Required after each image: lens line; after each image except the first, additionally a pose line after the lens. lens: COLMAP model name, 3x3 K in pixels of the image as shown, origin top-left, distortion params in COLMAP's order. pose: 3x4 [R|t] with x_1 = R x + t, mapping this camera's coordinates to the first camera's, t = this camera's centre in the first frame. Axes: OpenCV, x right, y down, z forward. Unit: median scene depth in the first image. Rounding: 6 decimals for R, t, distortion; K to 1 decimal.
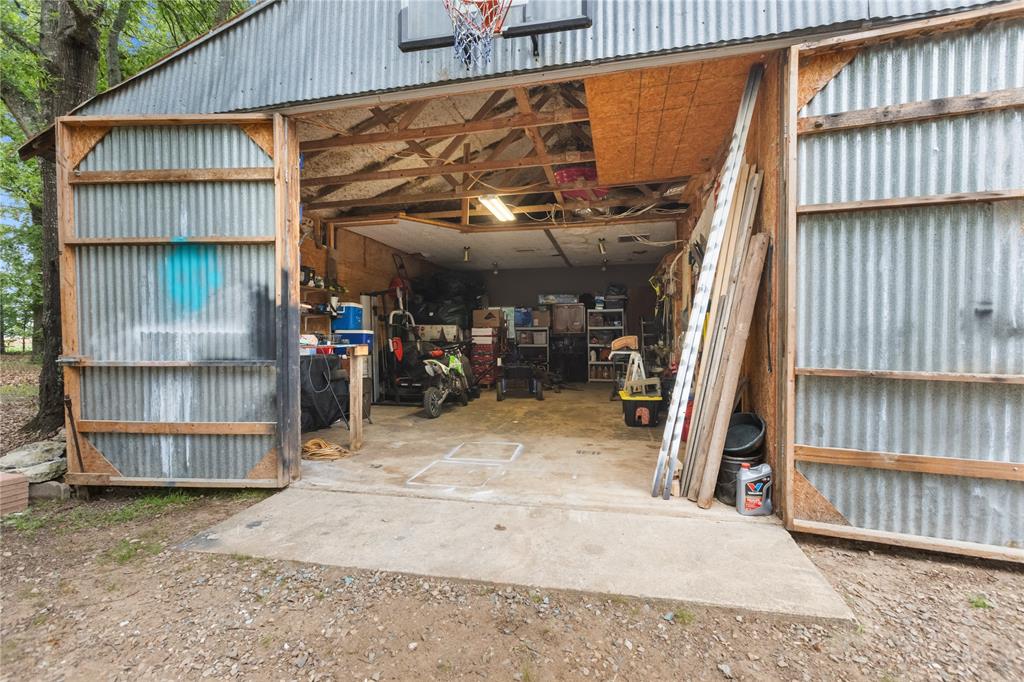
lens RADIAL K [[465.7, 0, 510.2], [0, 465.7, 342.9], [0, 0, 1]] dist [-0.001940, 0.000927]
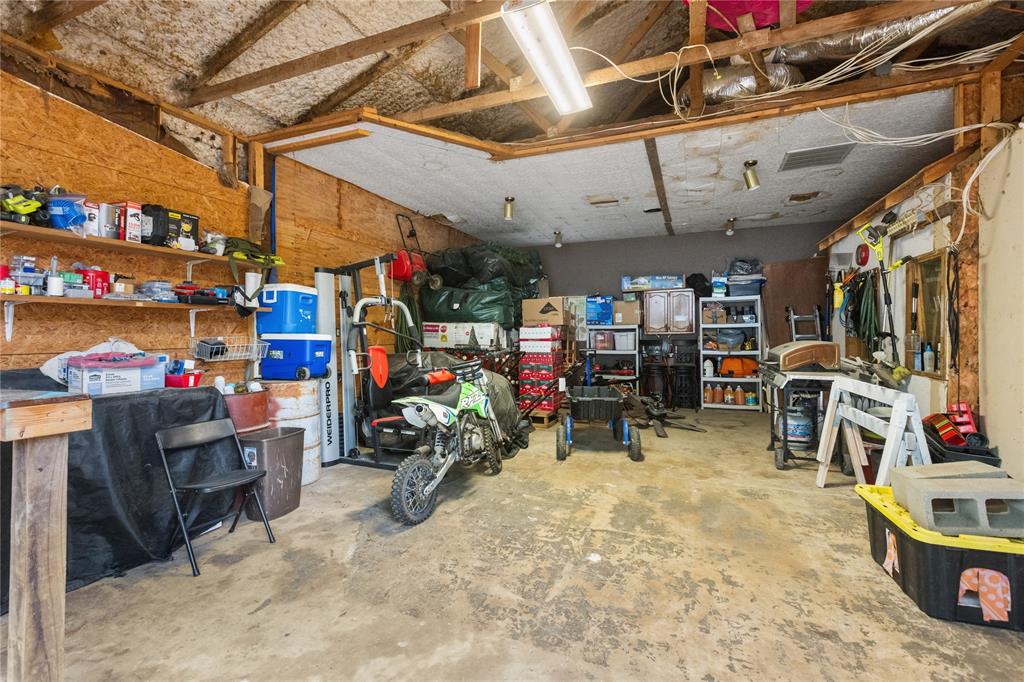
lens RADIAL K [[465.7, 0, 513.1], [0, 465.7, 335.8], [0, 0, 1]] dist [-0.001940, 0.000927]
pose [[0.989925, -0.002909, -0.141562, -0.000874], [0.001677, 0.999960, -0.008825, -0.015213], [0.141581, 0.008499, 0.989890, 0.373566]]
